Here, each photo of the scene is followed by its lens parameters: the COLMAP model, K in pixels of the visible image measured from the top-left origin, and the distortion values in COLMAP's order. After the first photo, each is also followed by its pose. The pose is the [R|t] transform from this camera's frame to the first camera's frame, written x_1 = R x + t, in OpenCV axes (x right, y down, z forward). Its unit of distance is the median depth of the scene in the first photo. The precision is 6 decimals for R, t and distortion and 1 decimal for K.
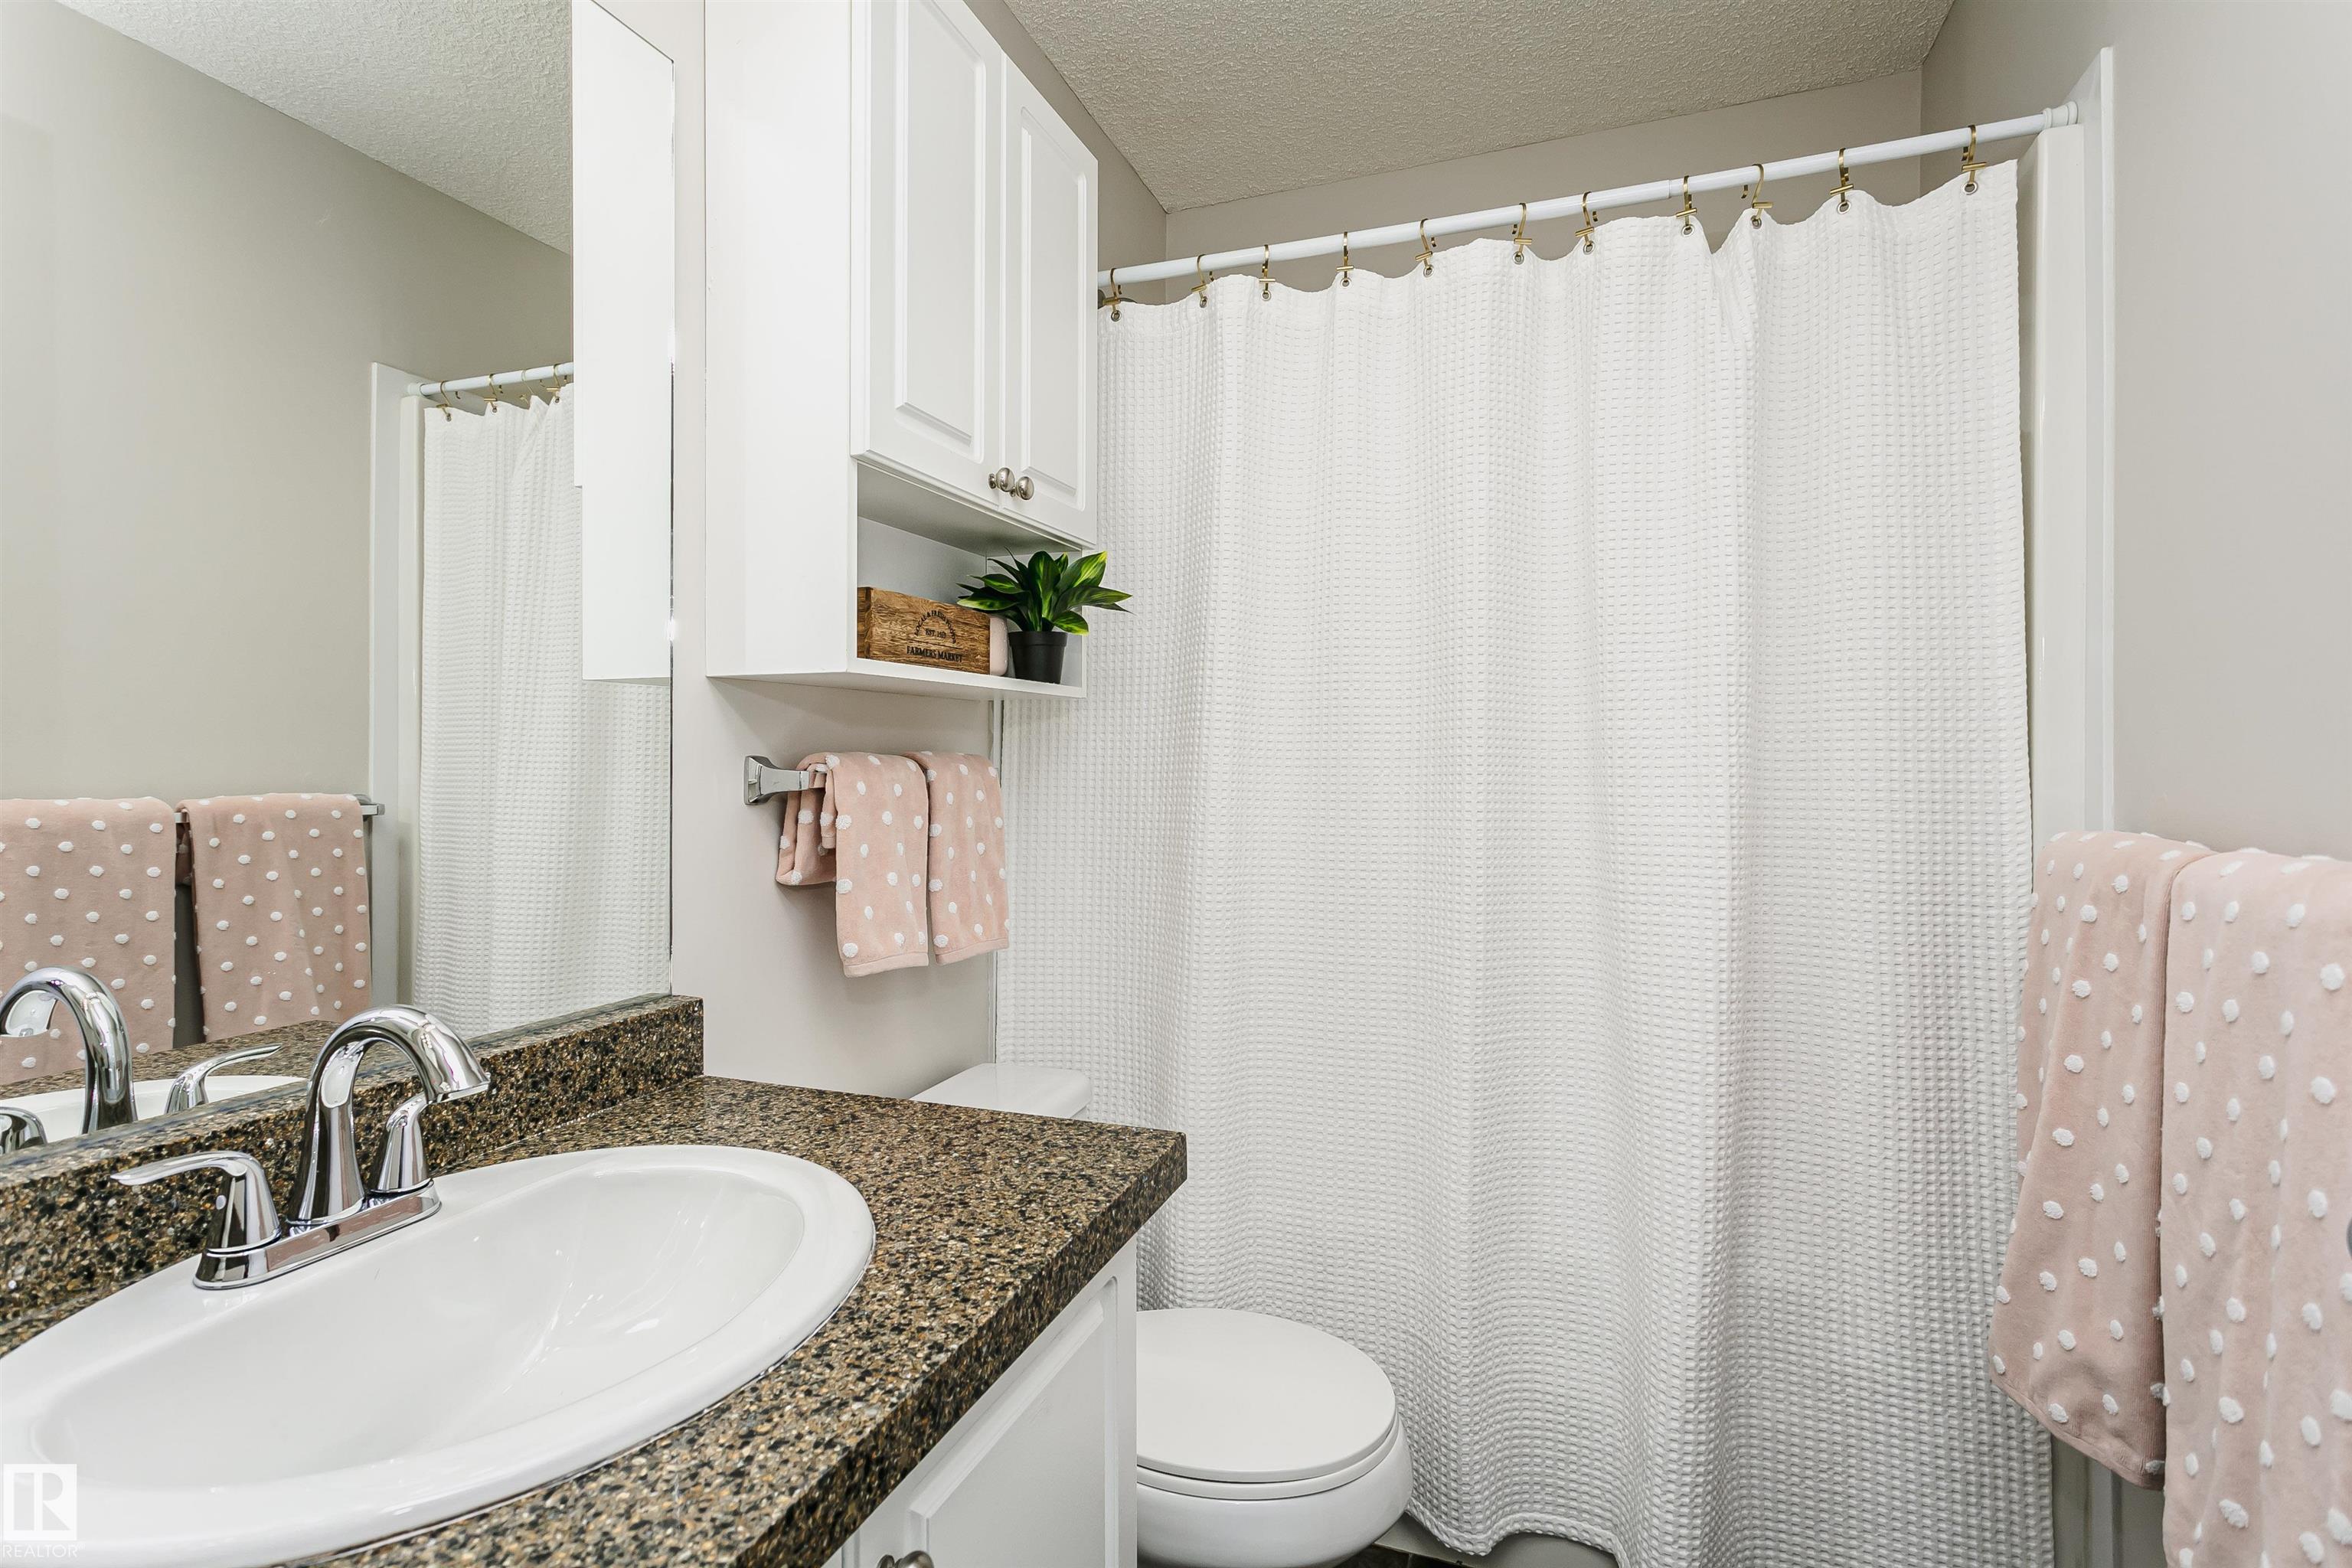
lens RADIAL K [[1124.7, 0, 1154.2], [0, 1124.7, 785.4], [0, 0, 1]] dist [0.004831, 0.000805]
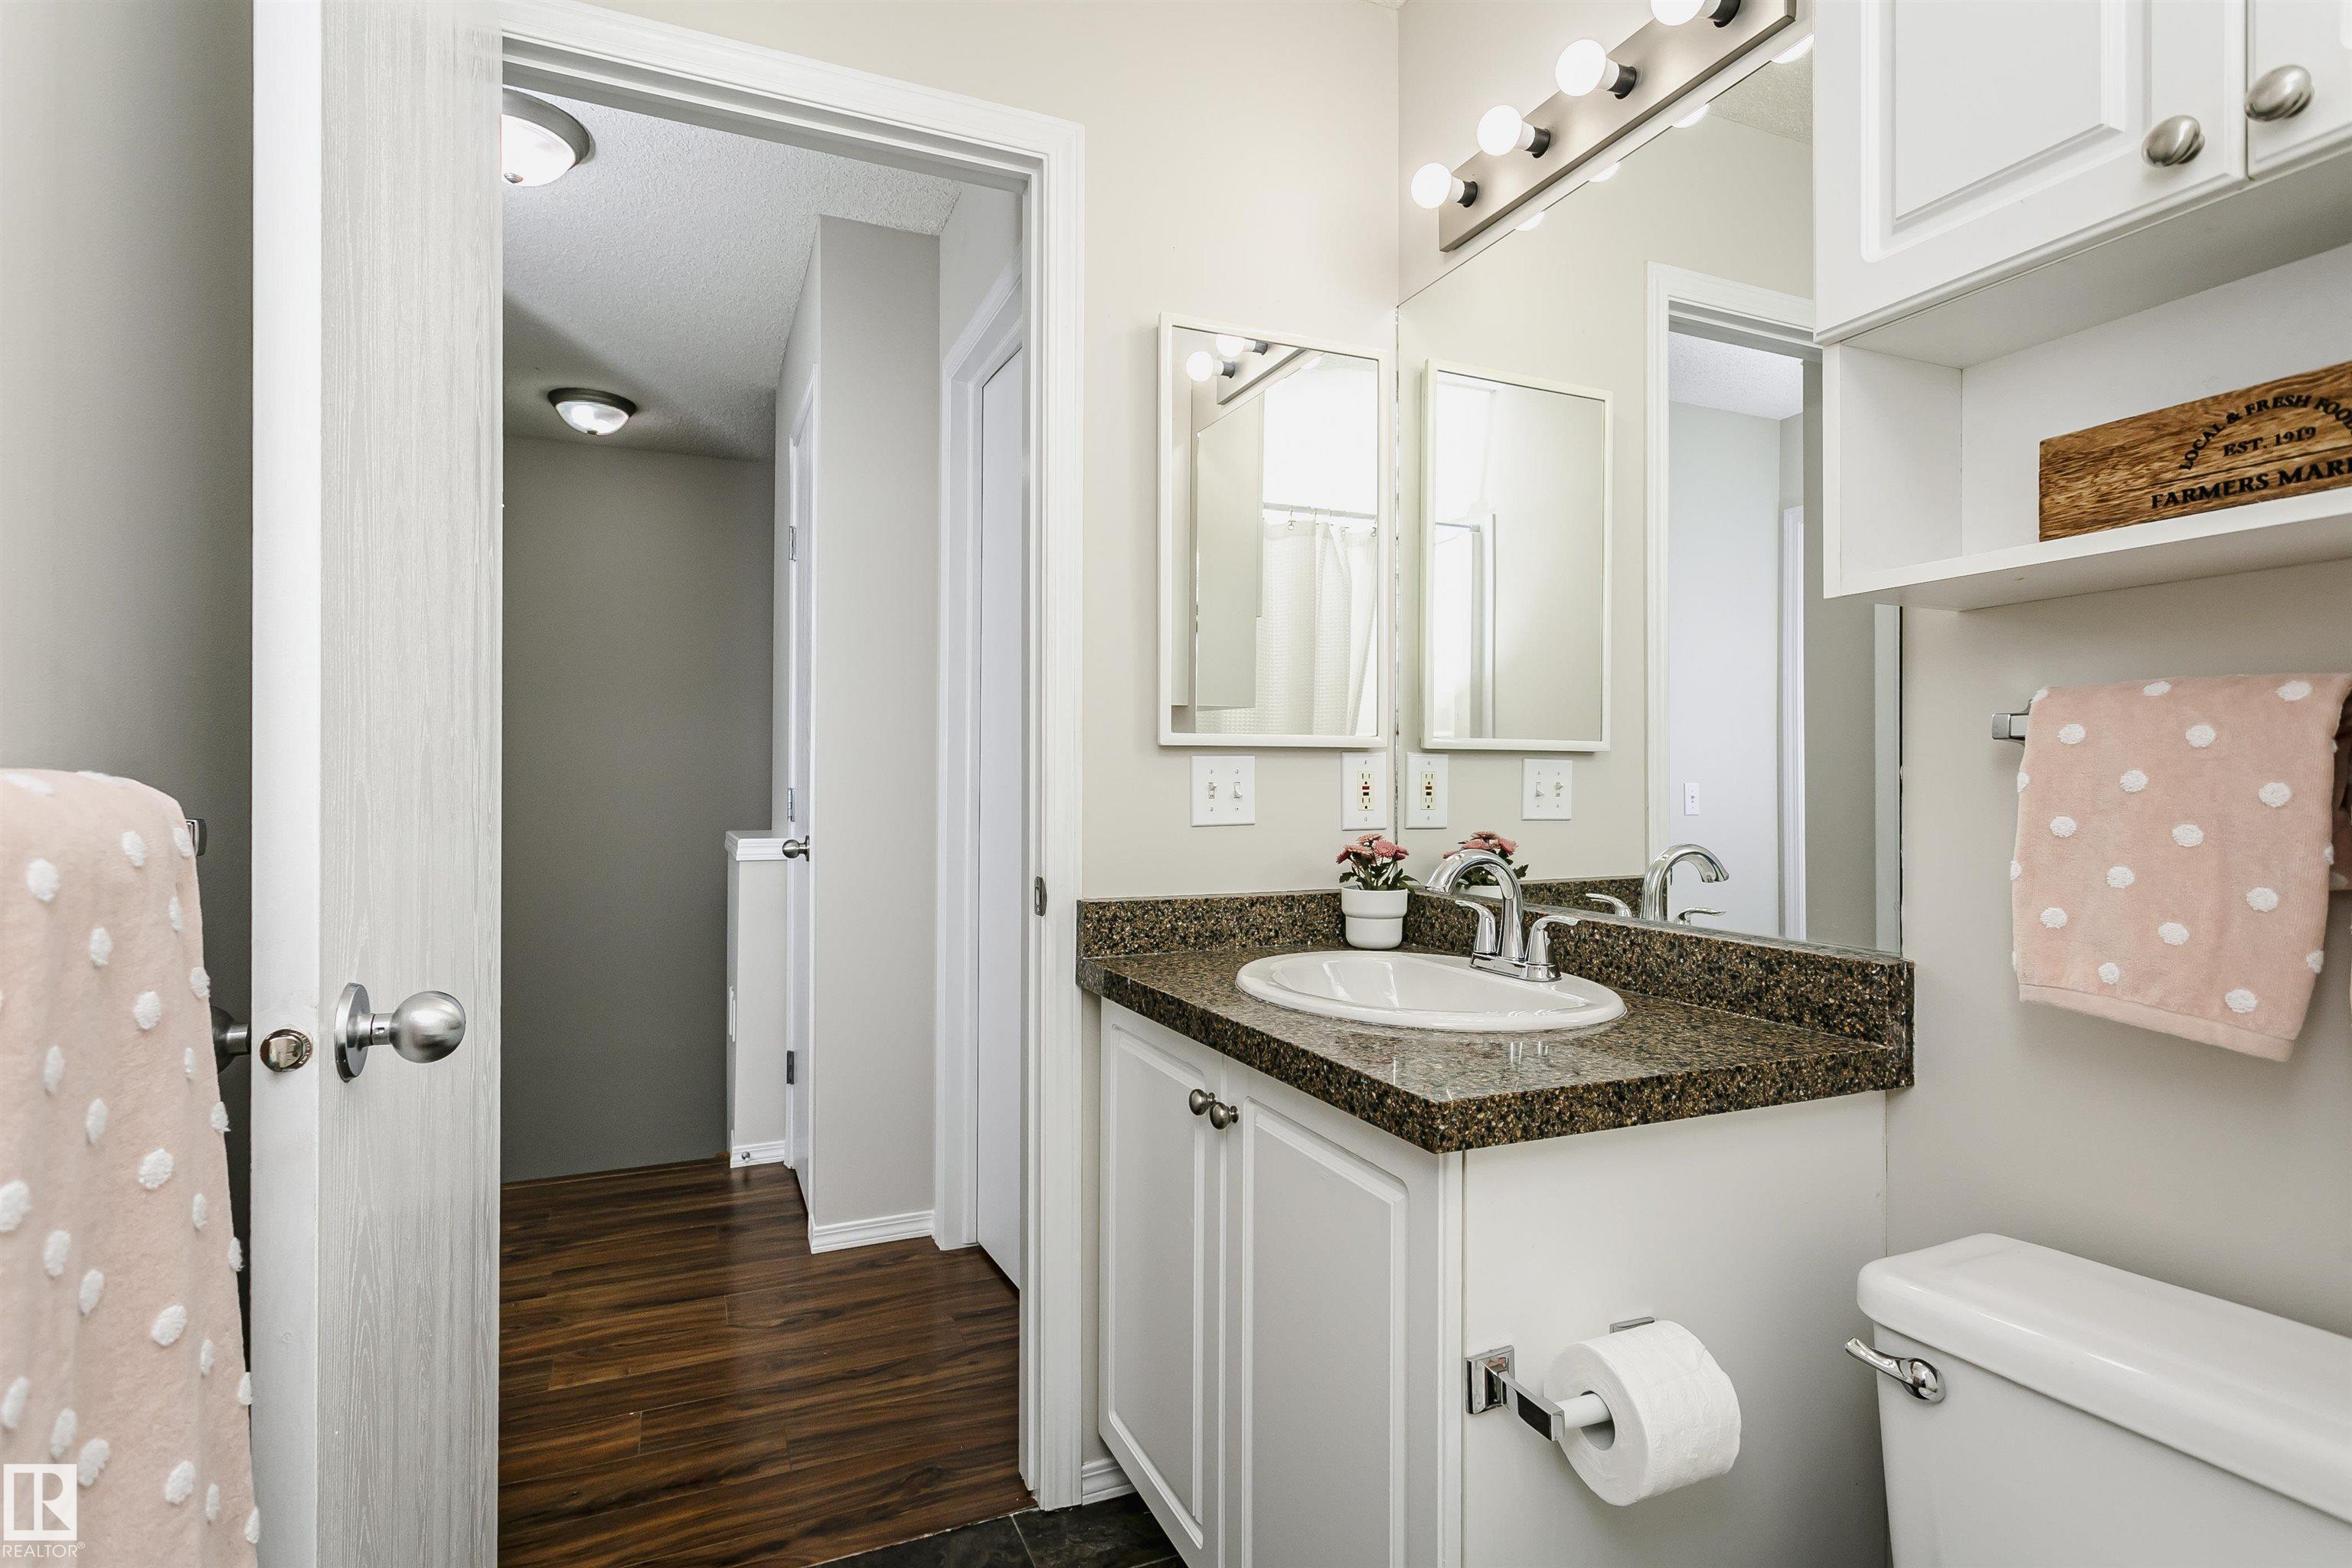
lens RADIAL K [[1124.7, 0, 1154.2], [0, 1124.7, 785.4], [0, 0, 1]] dist [0.004831, 0.000805]
pose [[-0.710842, 0.004240, -0.703339, 0.610180], [-0.013392, 0.999719, 0.019562, 0.027577], [0.703224, 0.023324, -0.710586, 1.098036]]
